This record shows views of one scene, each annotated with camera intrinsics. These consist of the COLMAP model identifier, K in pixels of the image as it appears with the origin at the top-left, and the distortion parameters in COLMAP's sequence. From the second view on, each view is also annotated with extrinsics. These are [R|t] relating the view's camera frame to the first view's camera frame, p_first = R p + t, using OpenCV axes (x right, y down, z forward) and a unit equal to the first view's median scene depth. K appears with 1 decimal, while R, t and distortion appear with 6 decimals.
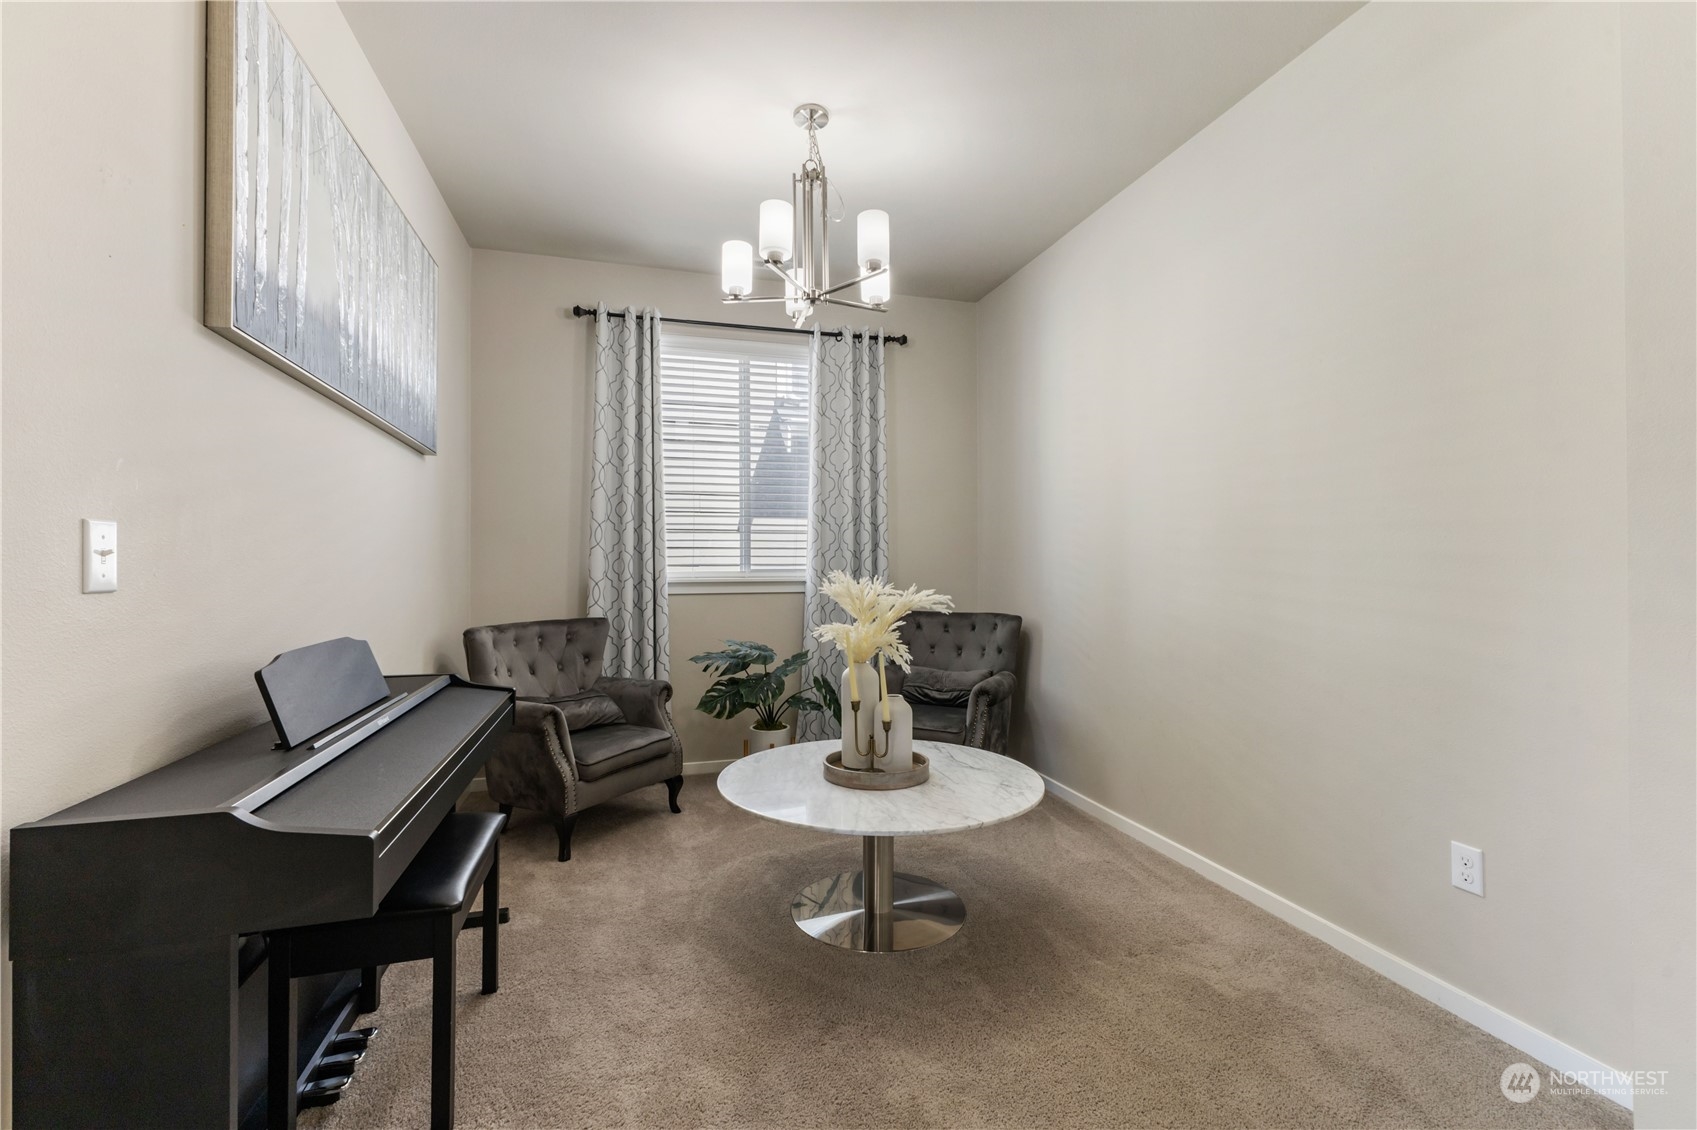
lens RADIAL K [[731.6, 0, 844.9], [0, 731.6, 558.2], [0, 0, 1]] dist [0.003607, 0.000850]
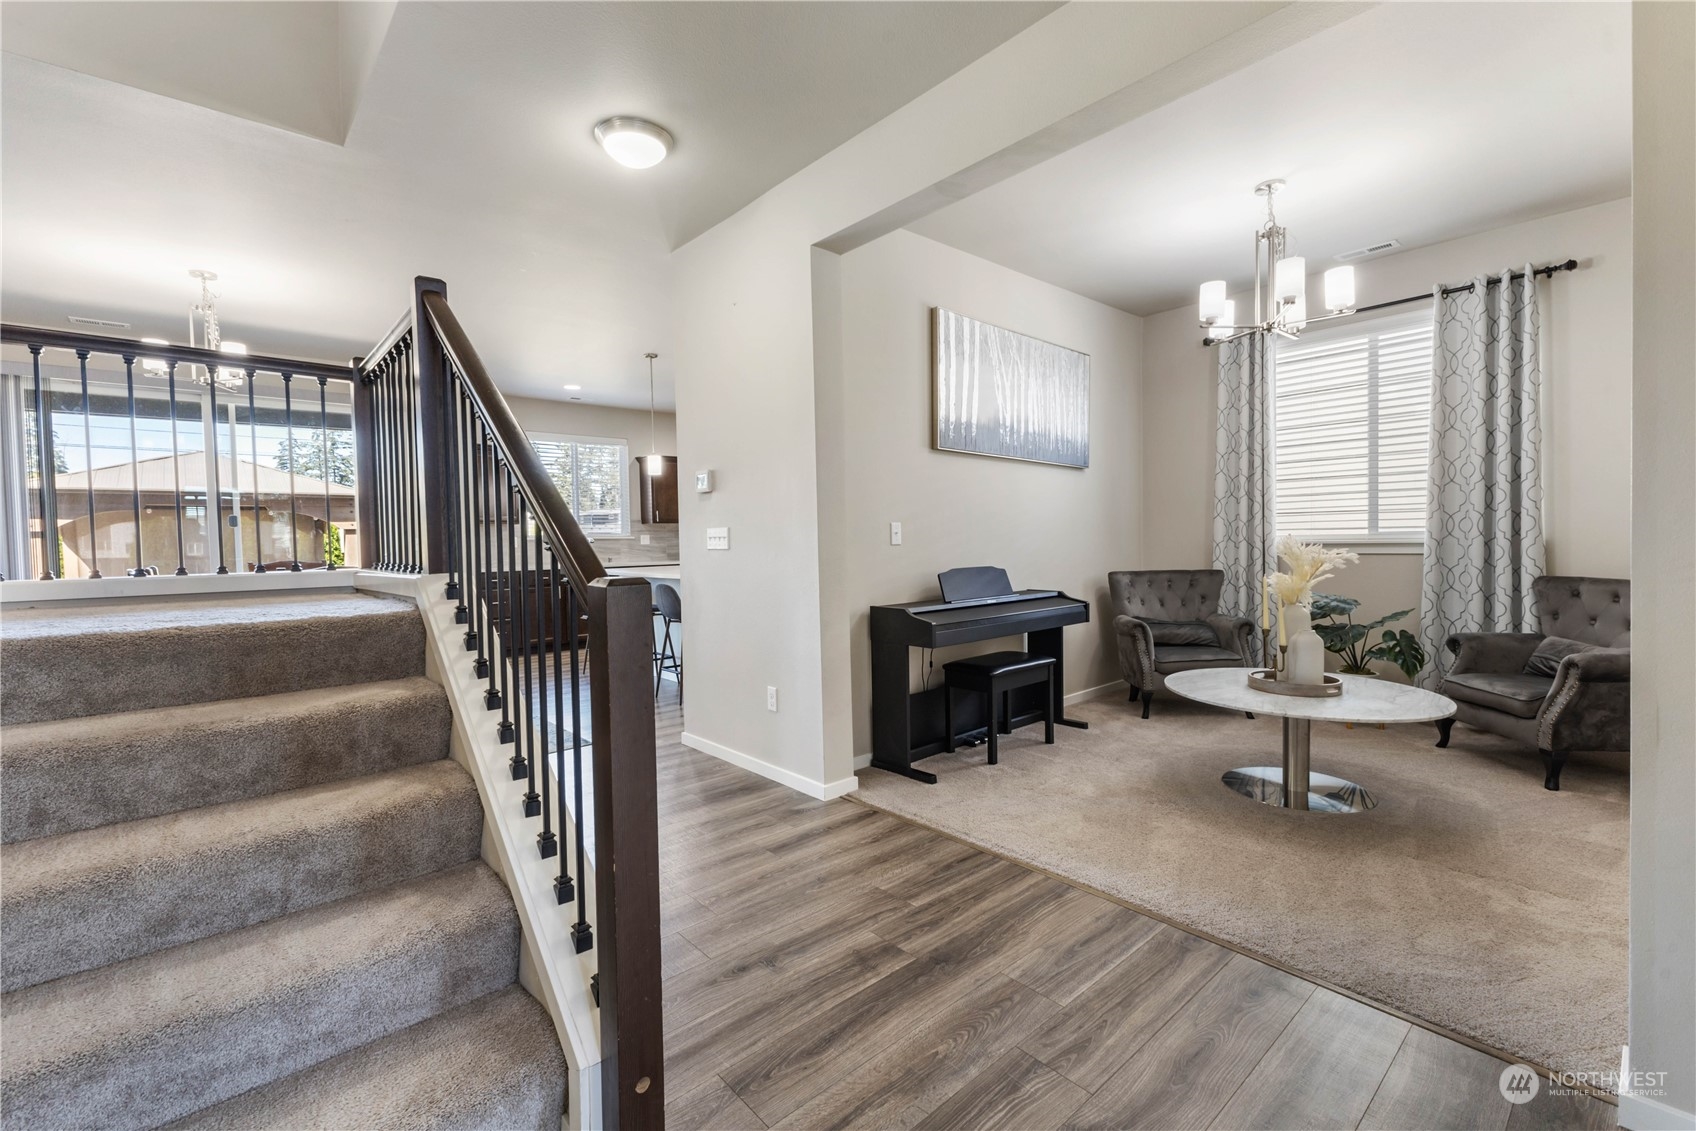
lens RADIAL K [[731.1, 0, 837.3], [0, 731.1, 566.3], [0, 0, 1]] dist [0.003607, 0.000850]
pose [[0.417158, 0.028173, -0.908397, 0.655545], [0.027159, 0.998687, 0.043445, -0.003496], [0.908428, -0.042795, 0.415845, -0.212558]]
